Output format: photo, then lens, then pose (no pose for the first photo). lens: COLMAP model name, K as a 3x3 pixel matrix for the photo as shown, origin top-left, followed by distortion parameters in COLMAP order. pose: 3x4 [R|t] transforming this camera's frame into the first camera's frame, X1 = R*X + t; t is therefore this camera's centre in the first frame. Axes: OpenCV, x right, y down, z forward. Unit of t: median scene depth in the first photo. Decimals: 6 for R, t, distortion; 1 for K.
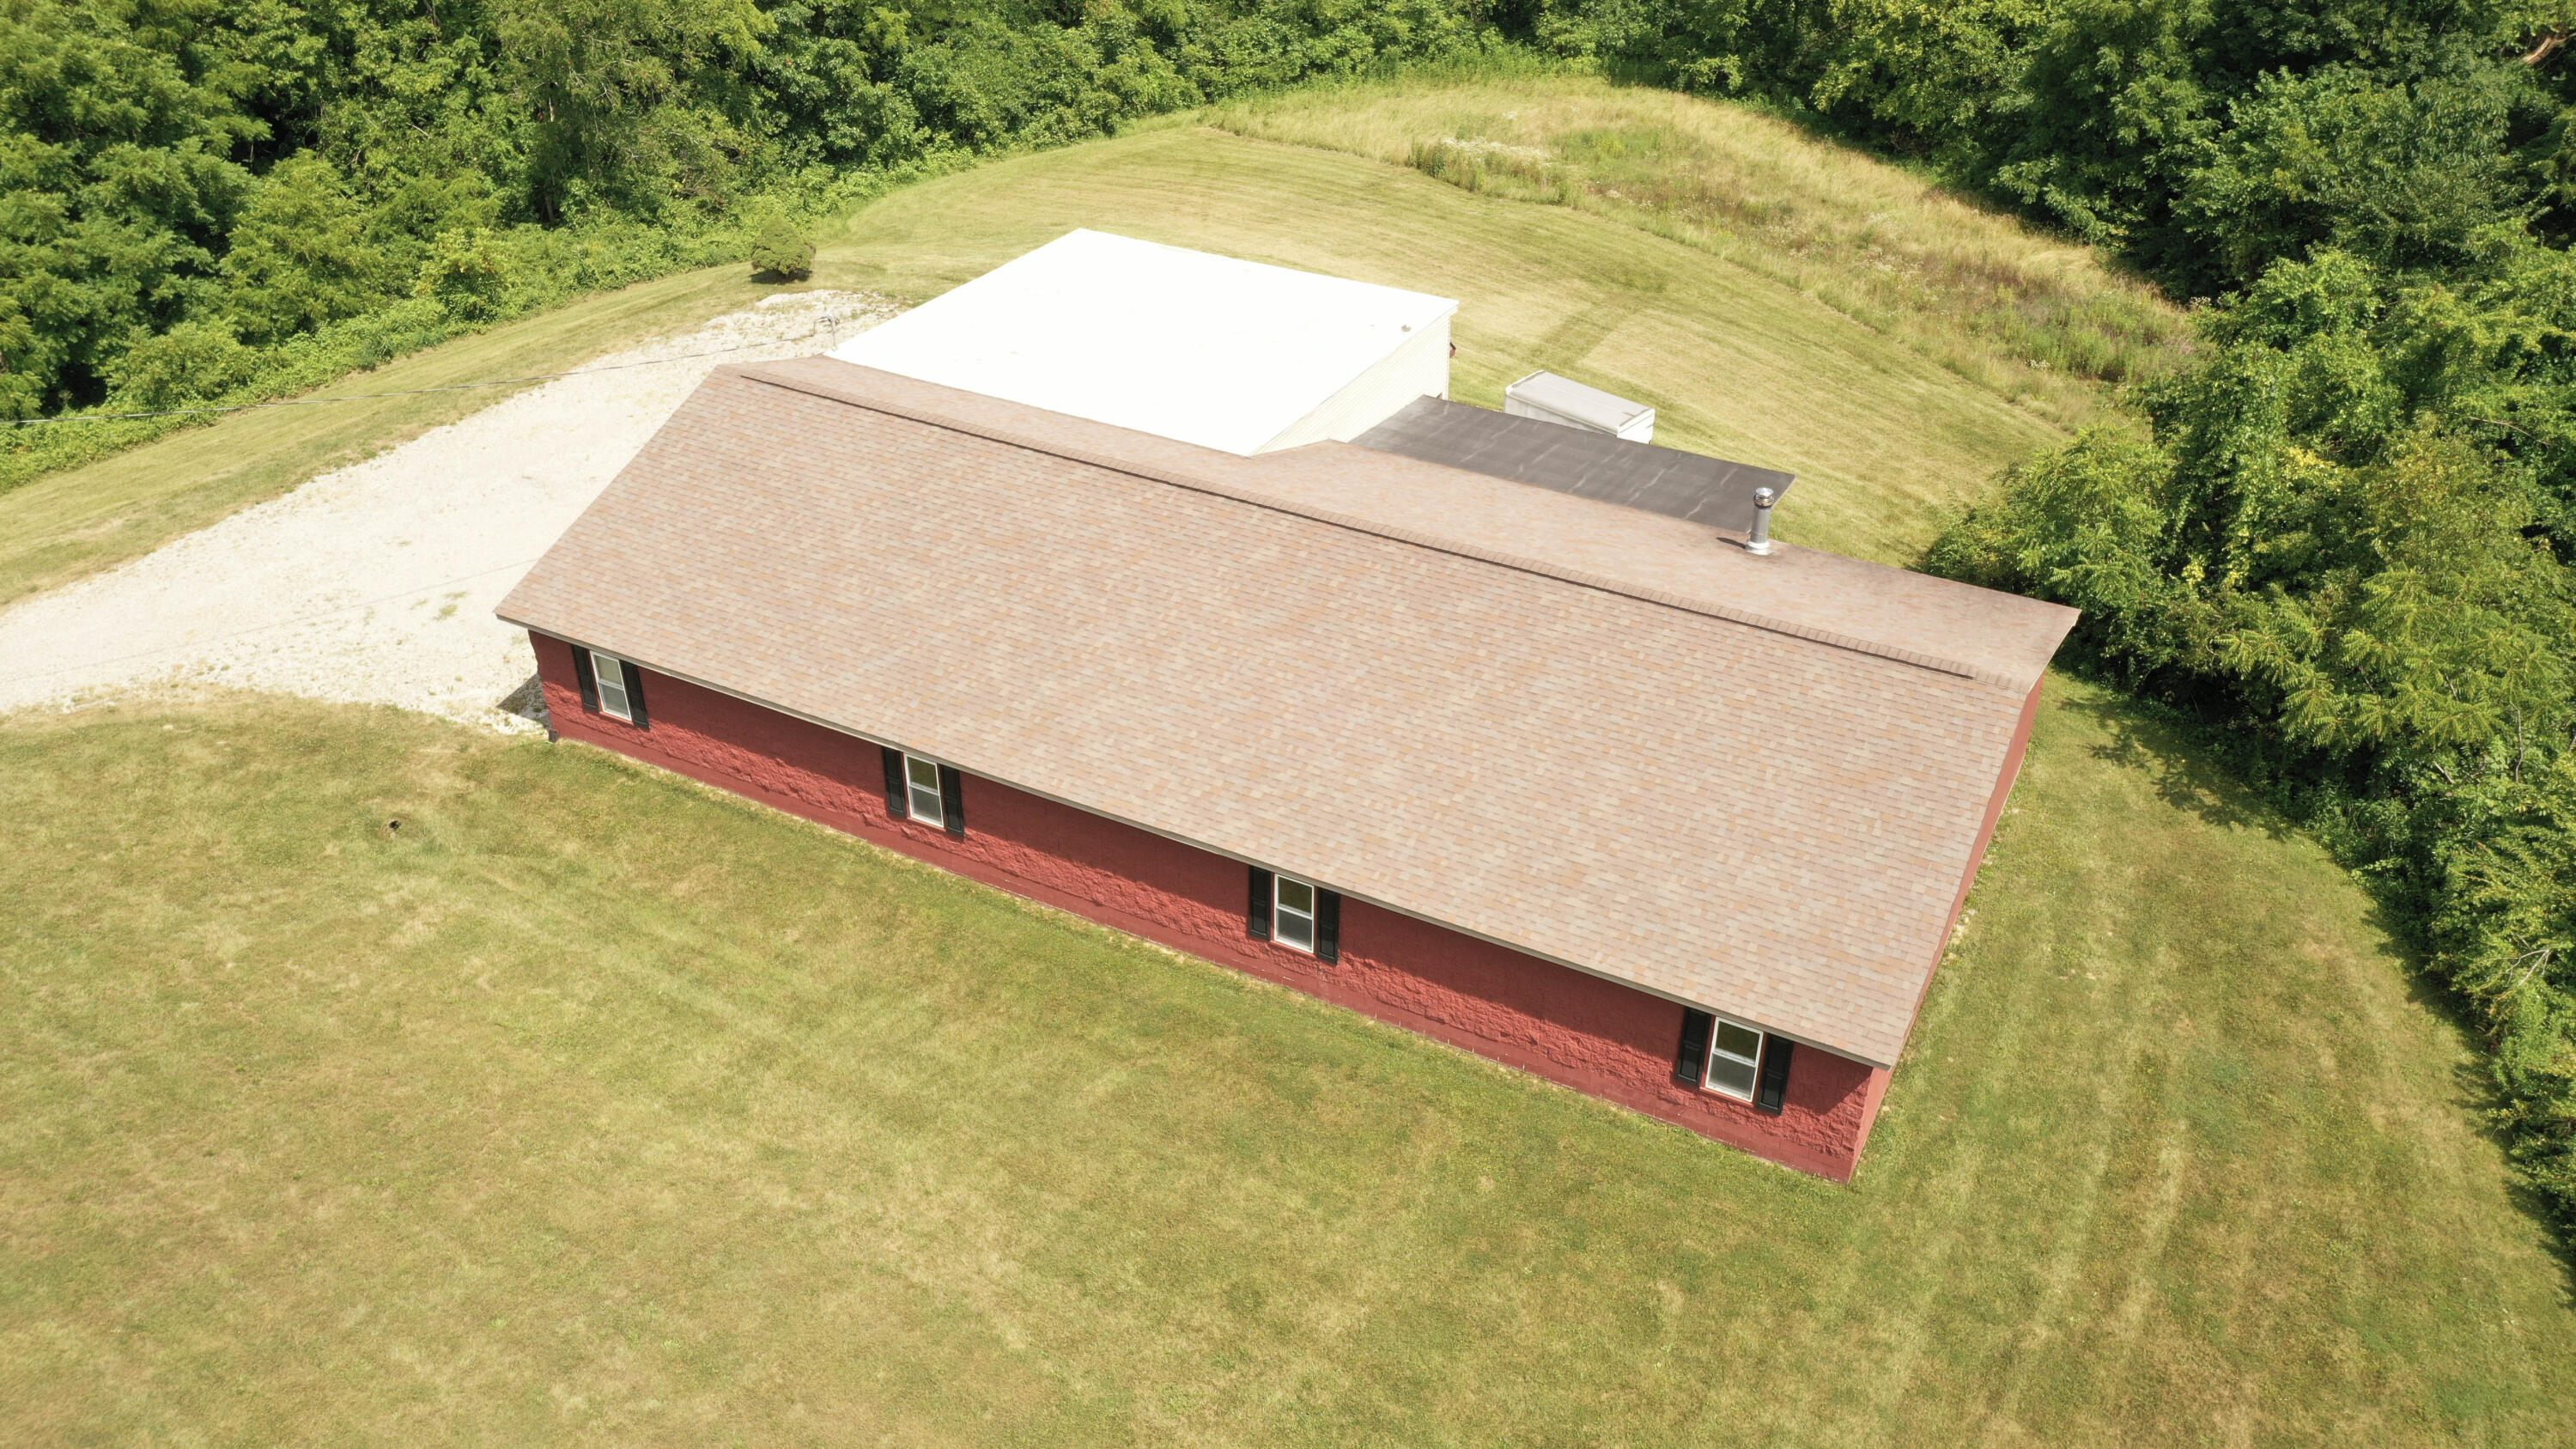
lens RADIAL K [[2043.4, 0, 1291.0], [0, 2043.4, 739.1], [0, 0, 1]] dist [0.007418, -0.000564]
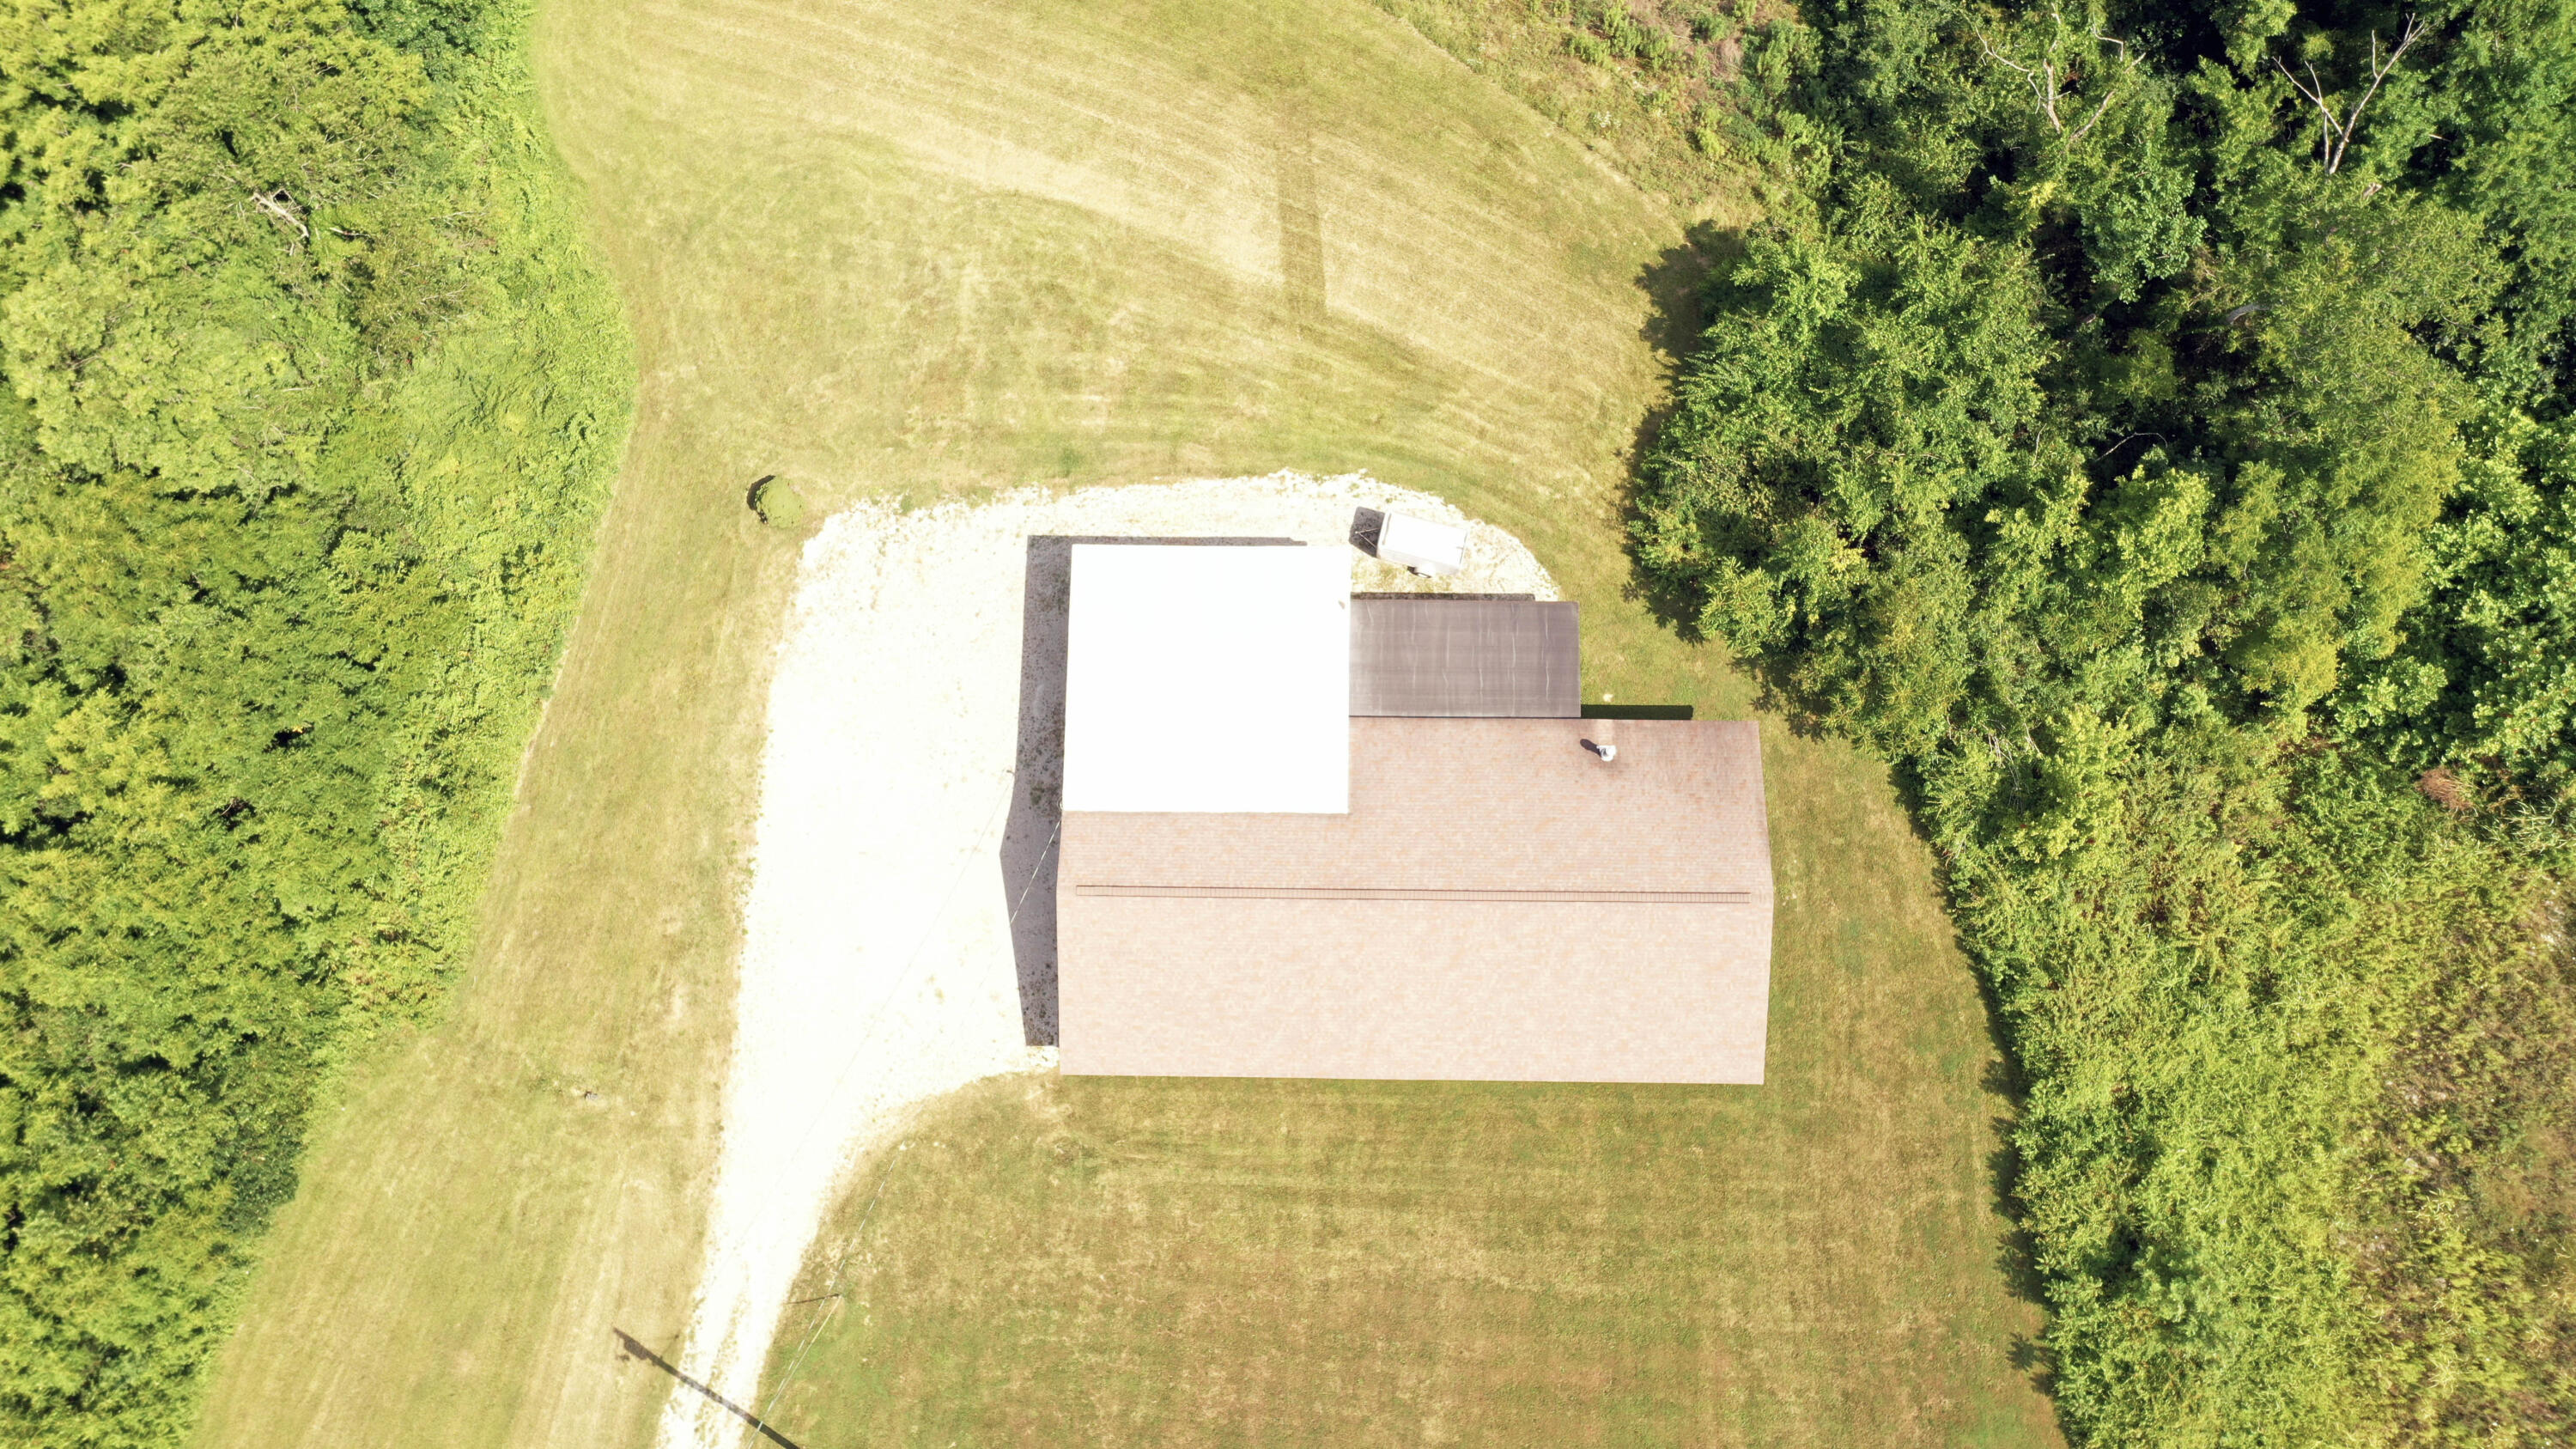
lens RADIAL K [[2043.4, 0, 1291.1], [0, 2043.4, 724.3], [0, 0, 1]] dist [0.007418, -0.000564]
pose [[0.886132, -0.461221, 0.045226, -0.060657], [0.281076, 0.612471, 0.738834, -0.844673], [-0.368465, -0.641993, 0.672368, -0.107777]]
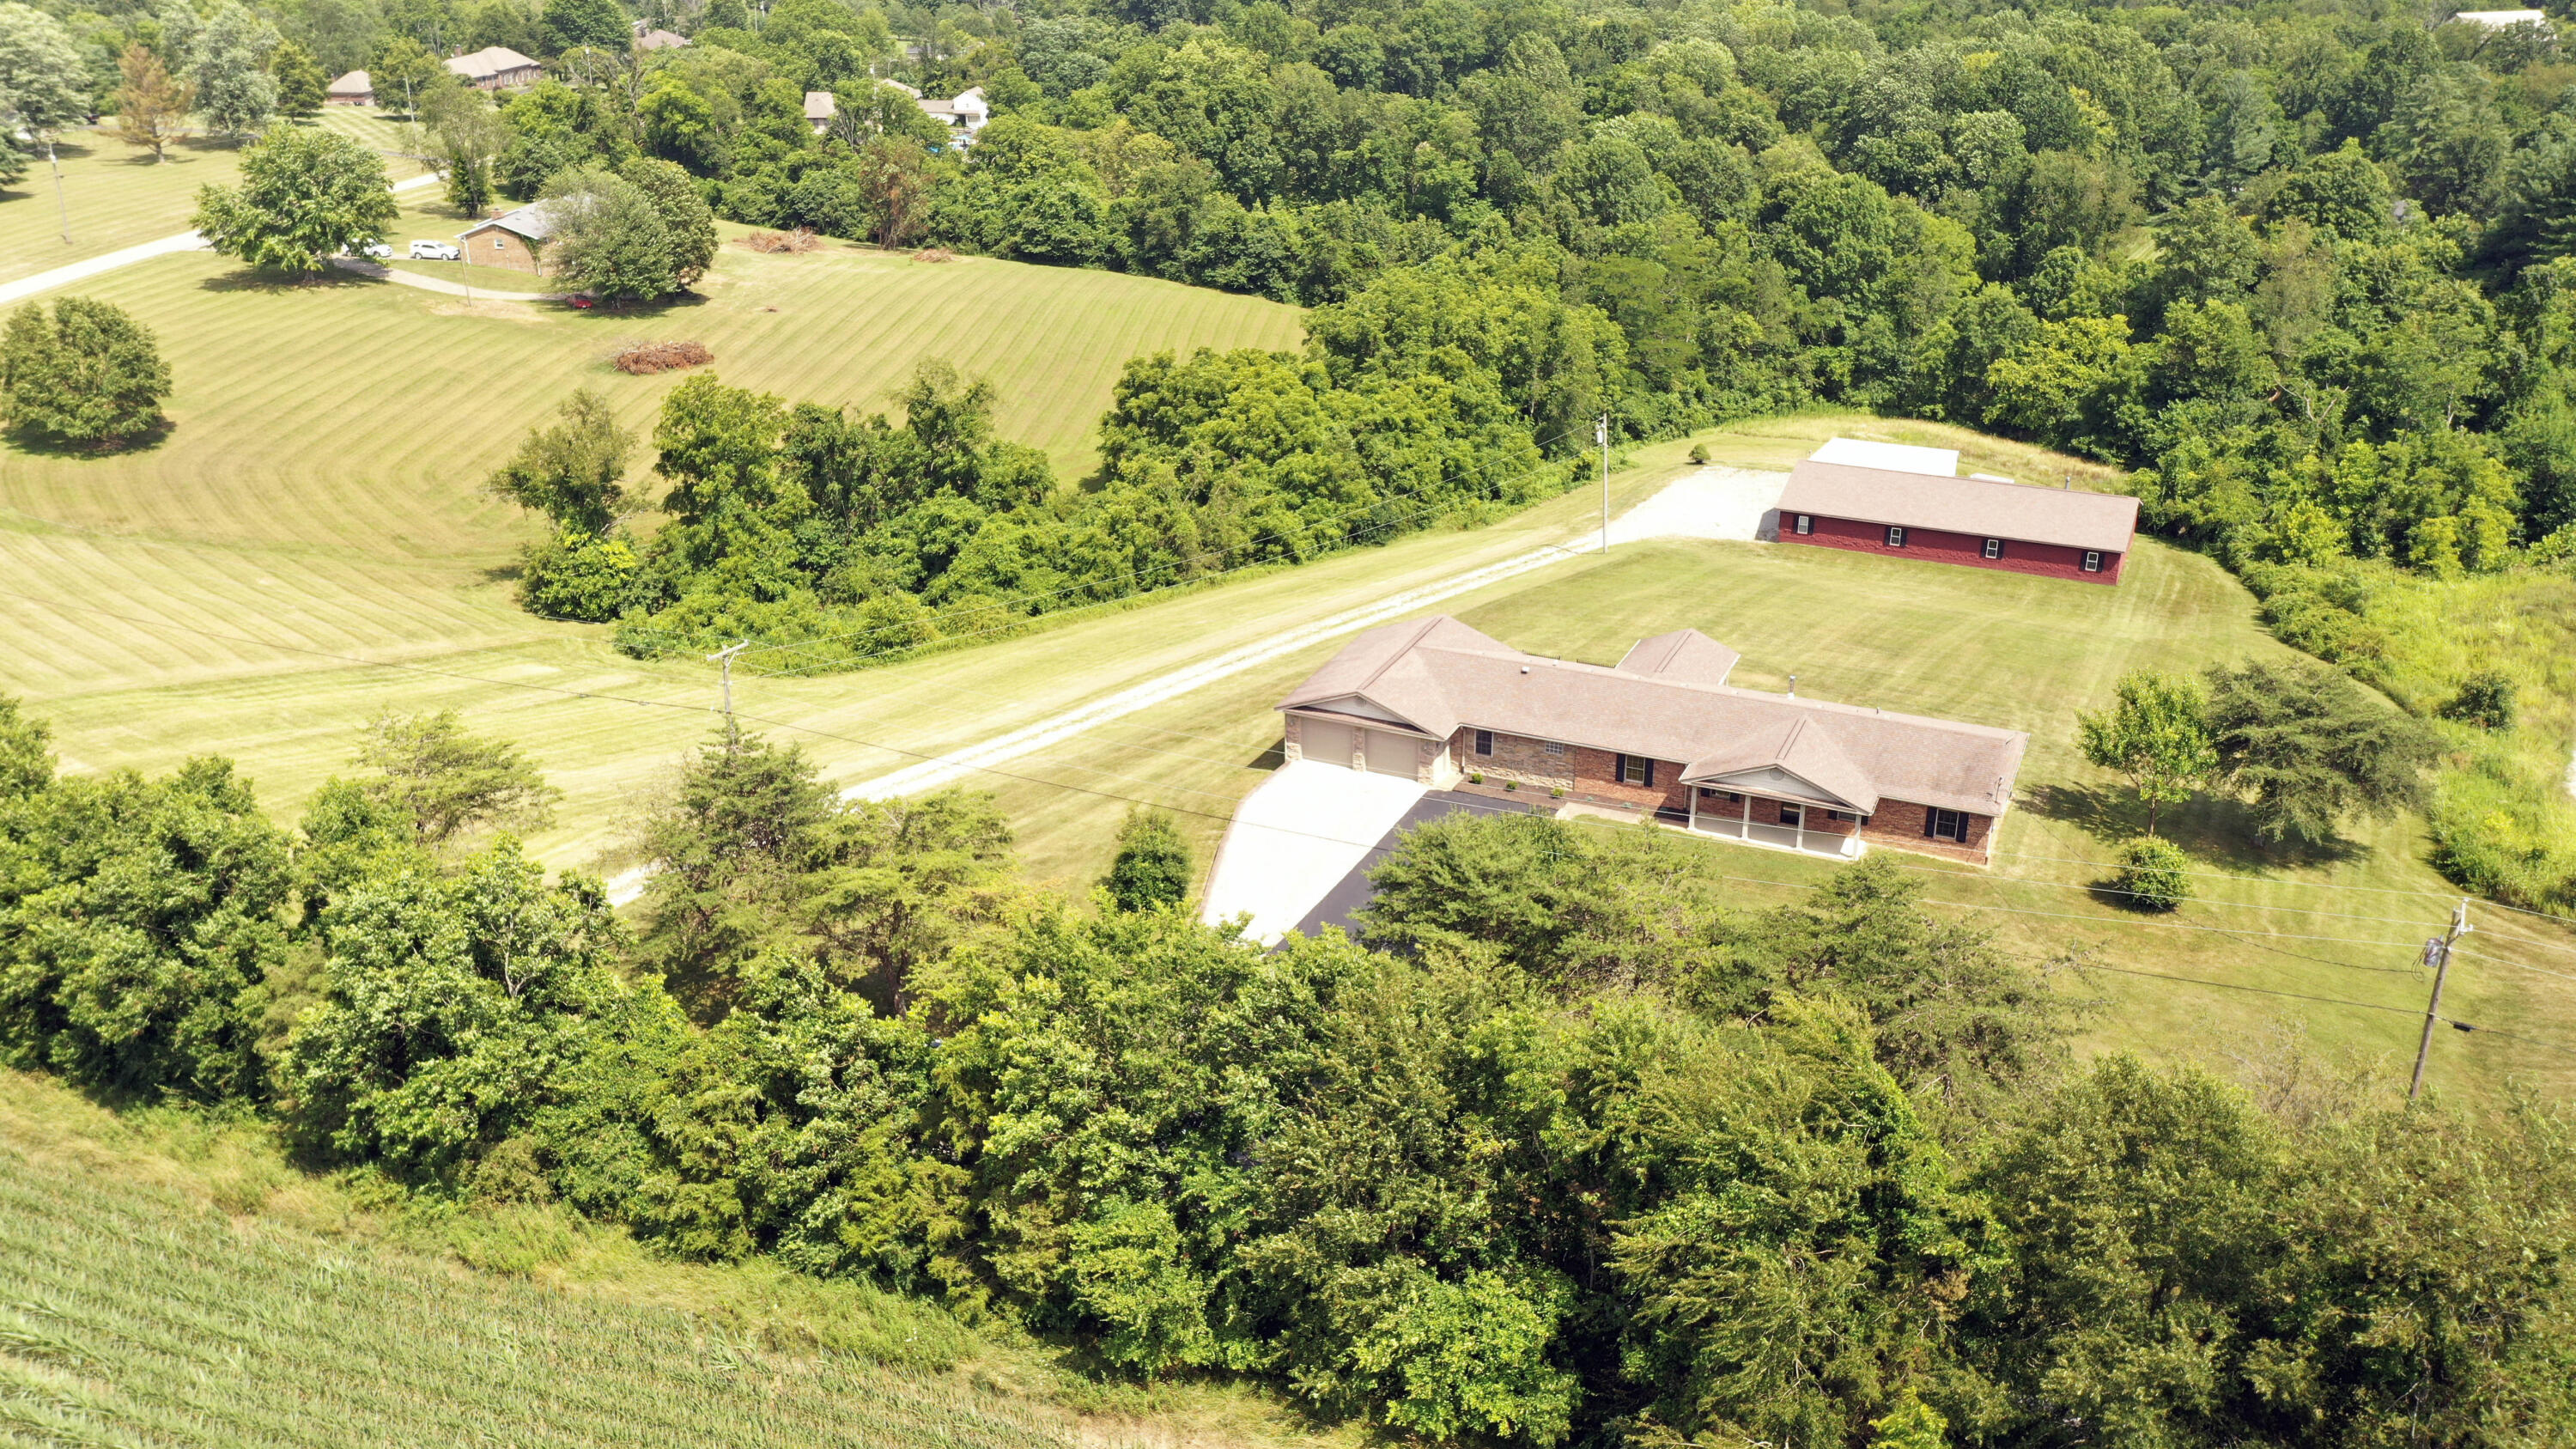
lens RADIAL K [[2043.4, 0, 1290.7], [0, 2043.4, 709.9], [0, 0, 1]] dist [0.007418, -0.000564]
pose [[0.999602, -0.012390, 0.025355, -0.752891], [0.017227, 0.979544, -0.200492, 0.590277], [-0.022353, 0.200849, 0.979367, -1.527404]]
